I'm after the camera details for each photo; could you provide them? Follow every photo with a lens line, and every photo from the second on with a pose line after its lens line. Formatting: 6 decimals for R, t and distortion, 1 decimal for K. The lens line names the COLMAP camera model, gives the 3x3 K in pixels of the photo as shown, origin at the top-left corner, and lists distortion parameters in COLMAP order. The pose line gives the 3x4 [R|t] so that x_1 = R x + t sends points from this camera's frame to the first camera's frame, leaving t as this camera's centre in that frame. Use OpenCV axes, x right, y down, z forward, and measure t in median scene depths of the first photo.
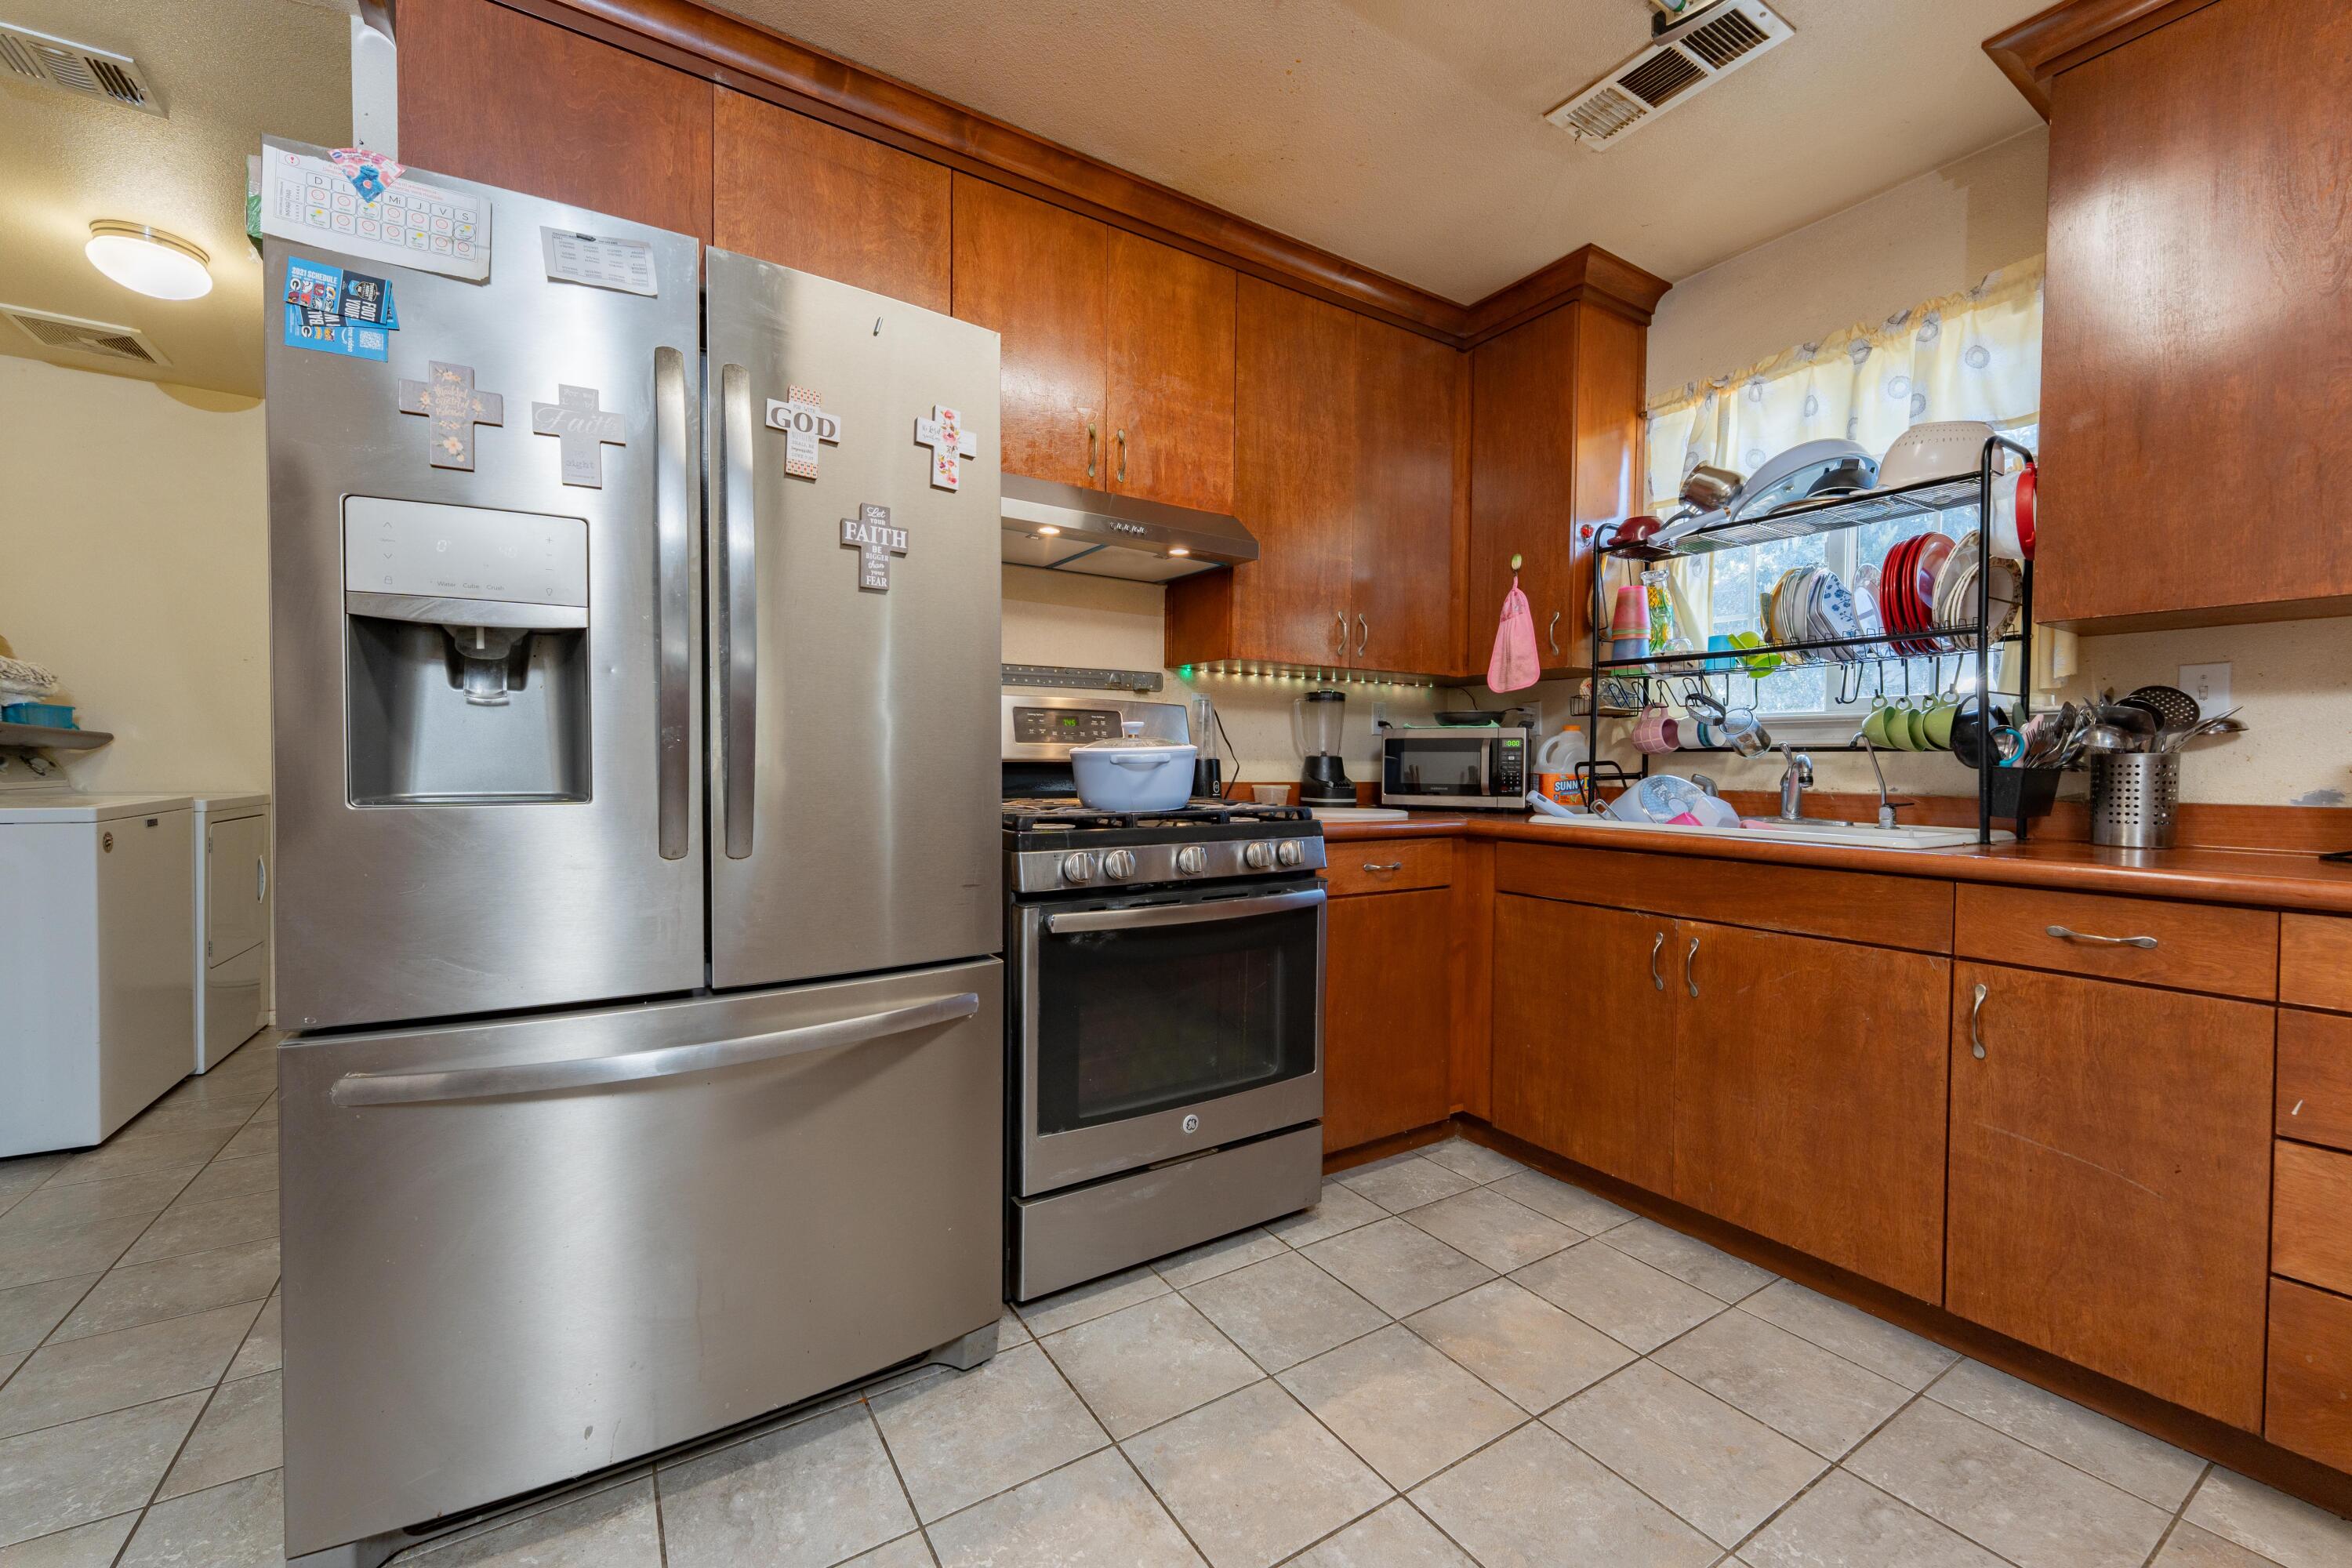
lens RADIAL K [[928.8, 0, 1175.1], [0, 928.8, 779.8], [0, 0, 1]] dist [0.000555, -0.000056]
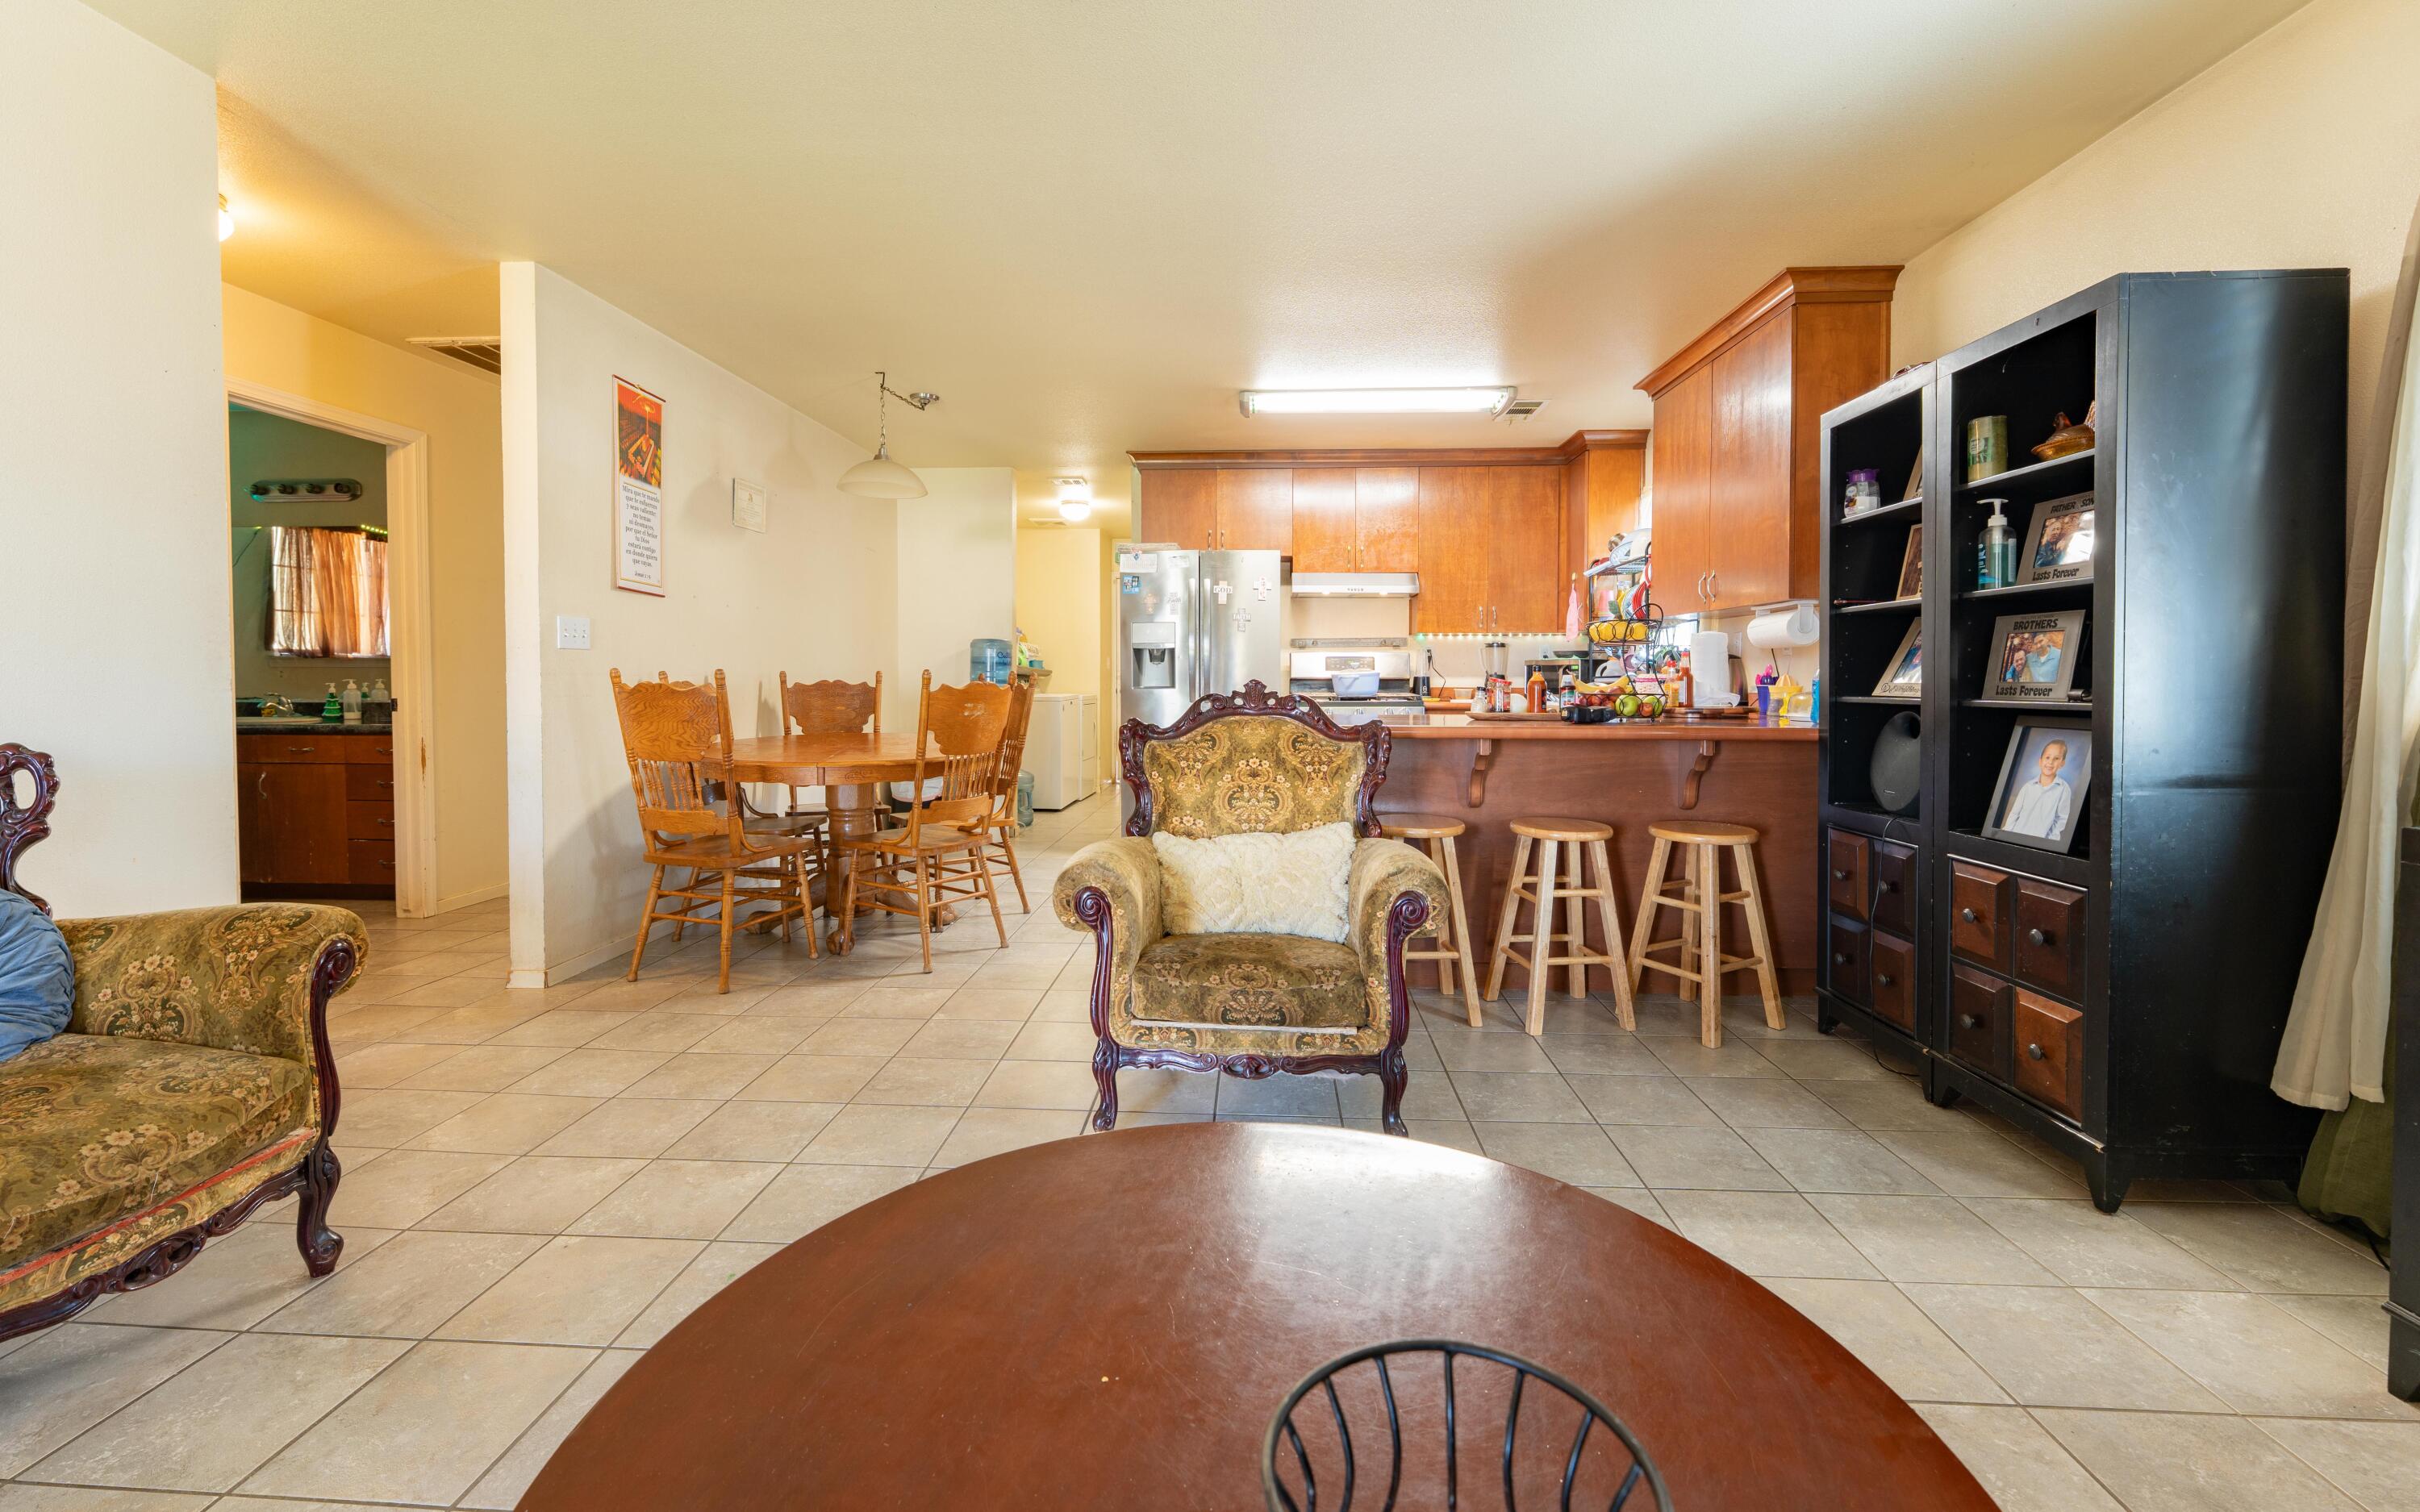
lens RADIAL K [[1000.1, 0, 1208.3], [0, 1000.1, 704.0], [0, 0, 1]] dist [-0.001778, -0.000363]
pose [[0.811272, 0.006621, -0.584631, 1.263514], [-0.004827, 0.999978, 0.004626, 0.041705], [0.584648, -0.000931, 0.811286, -1.529937]]
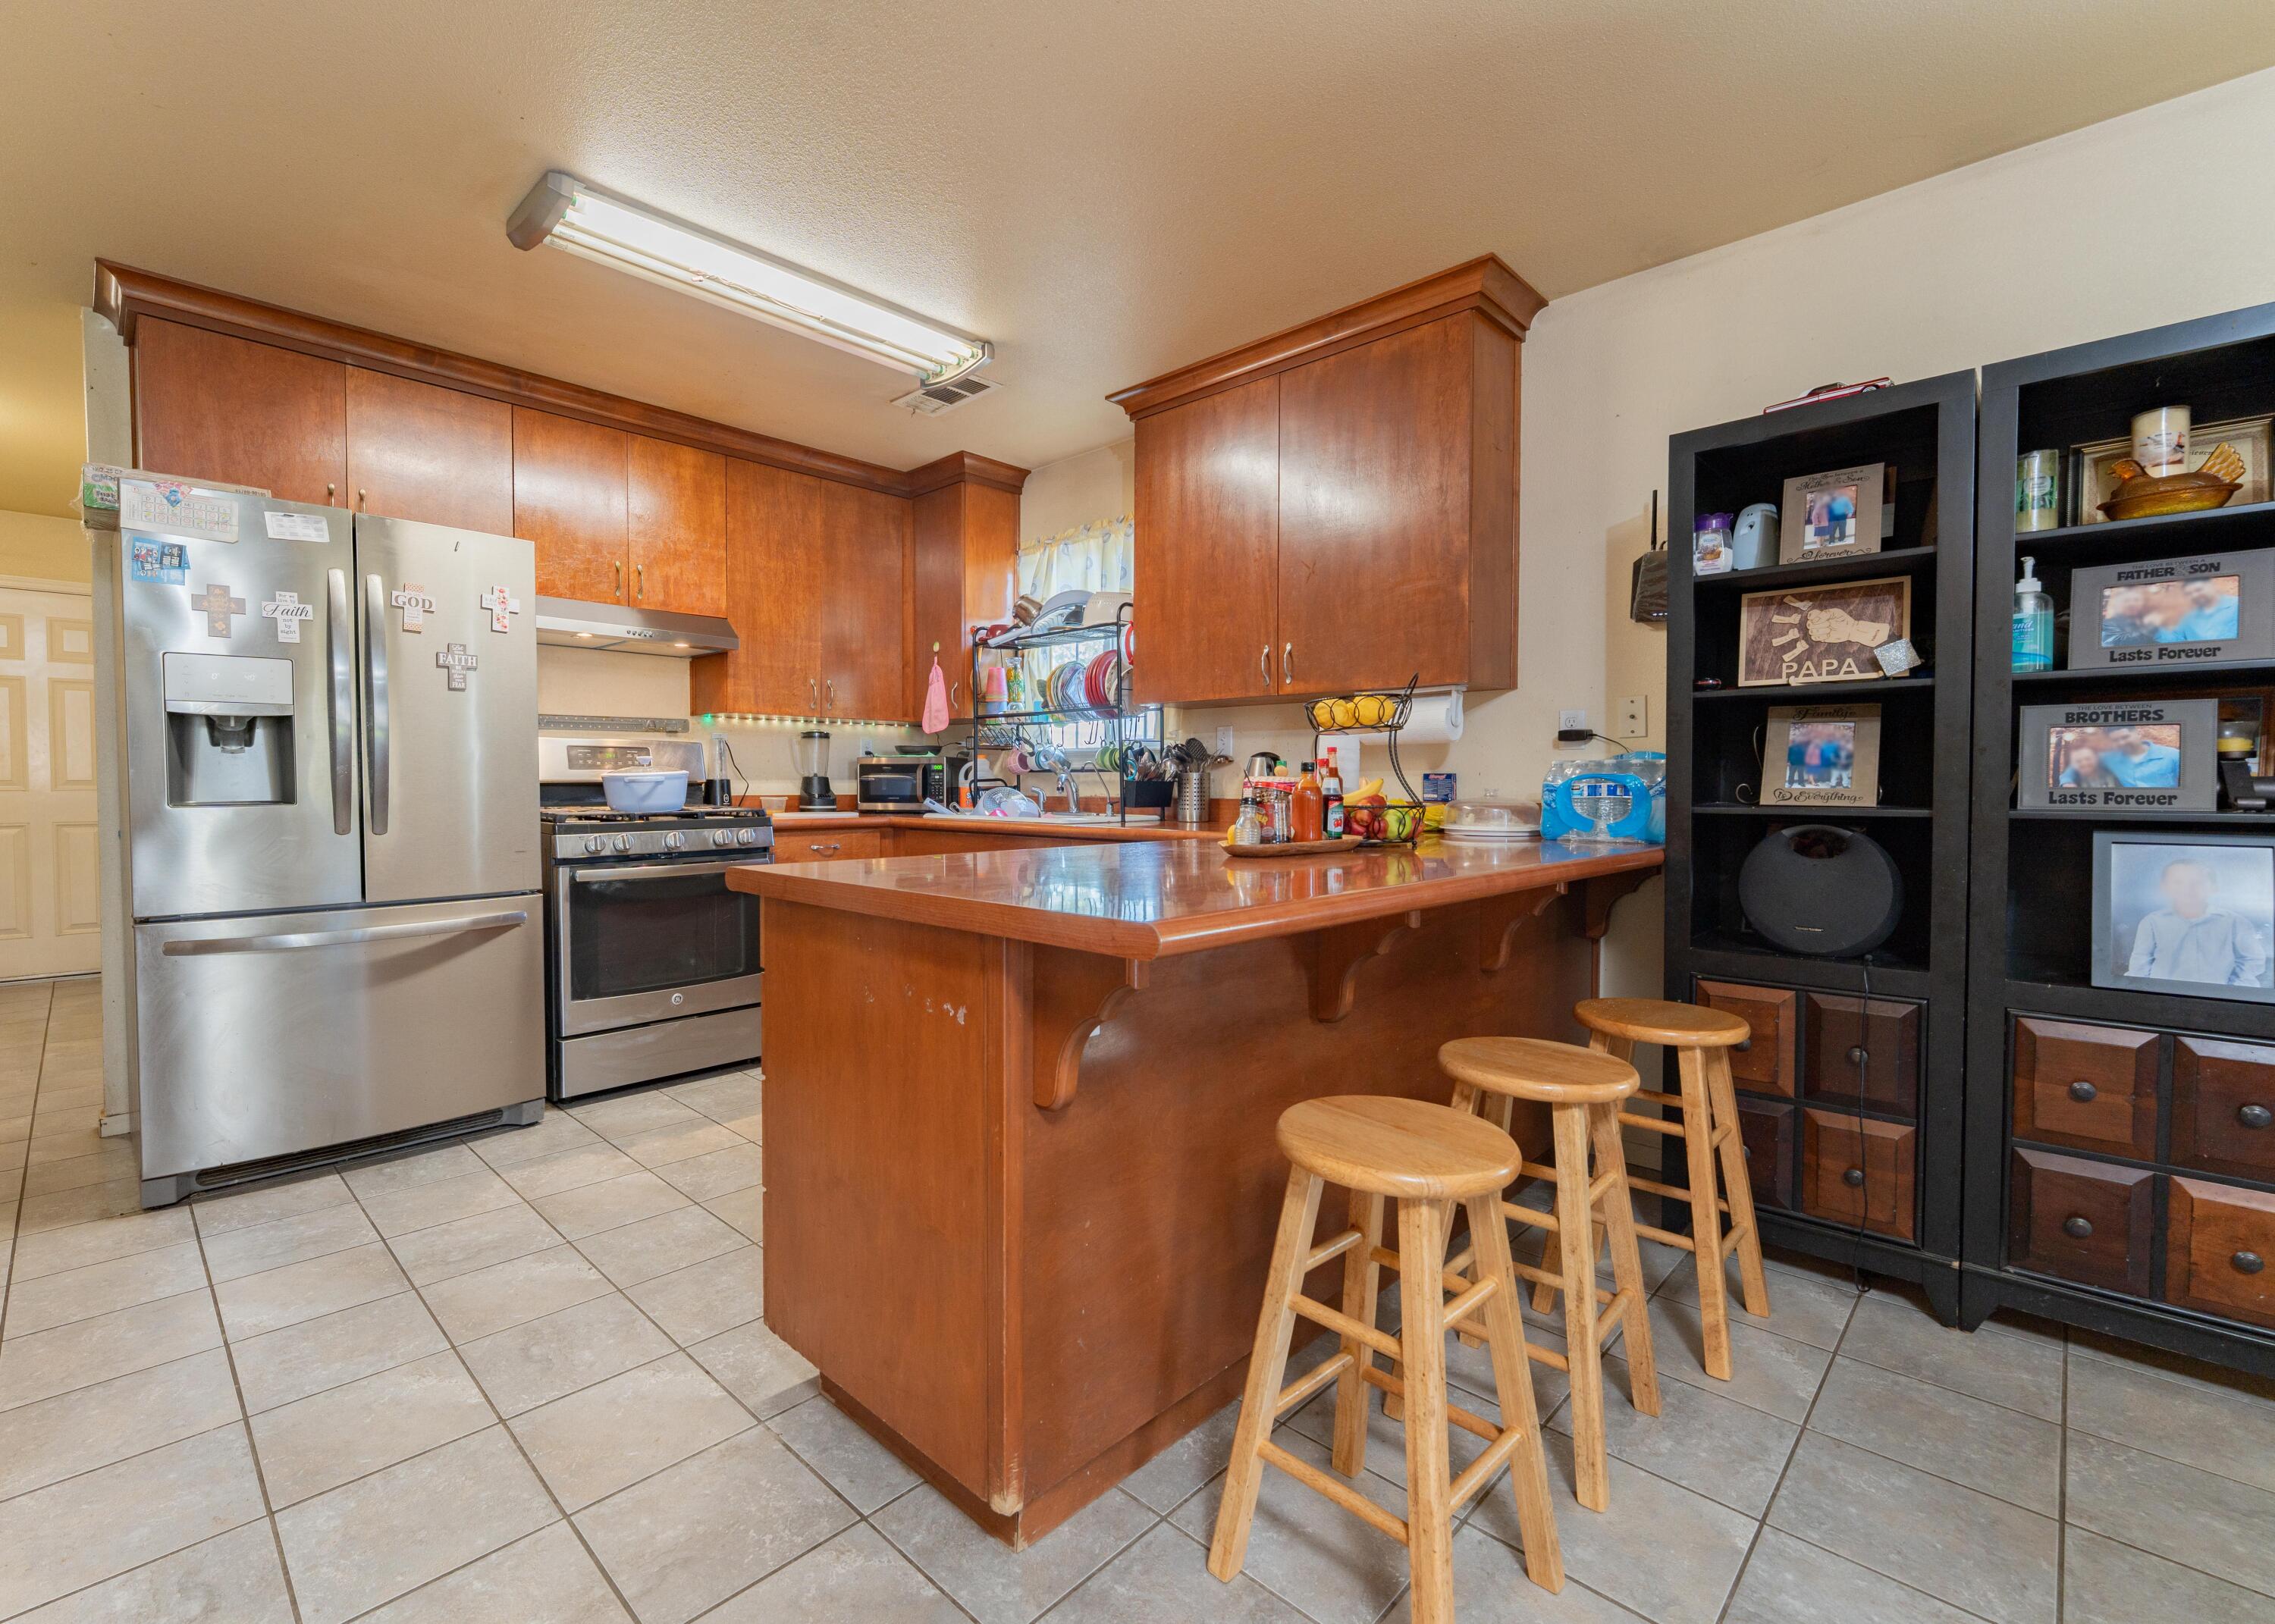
lens RADIAL K [[998.1, 0, 1068.9], [0, 998.1, 809.2], [0, 0, 1]] dist [-0.001967, -0.000033]
pose [[0.977466, -0.013610, 0.210655, 0.298537], [0.011744, 0.999880, 0.010110, 0.018521], [-0.210767, -0.007408, 0.977508, -0.805377]]
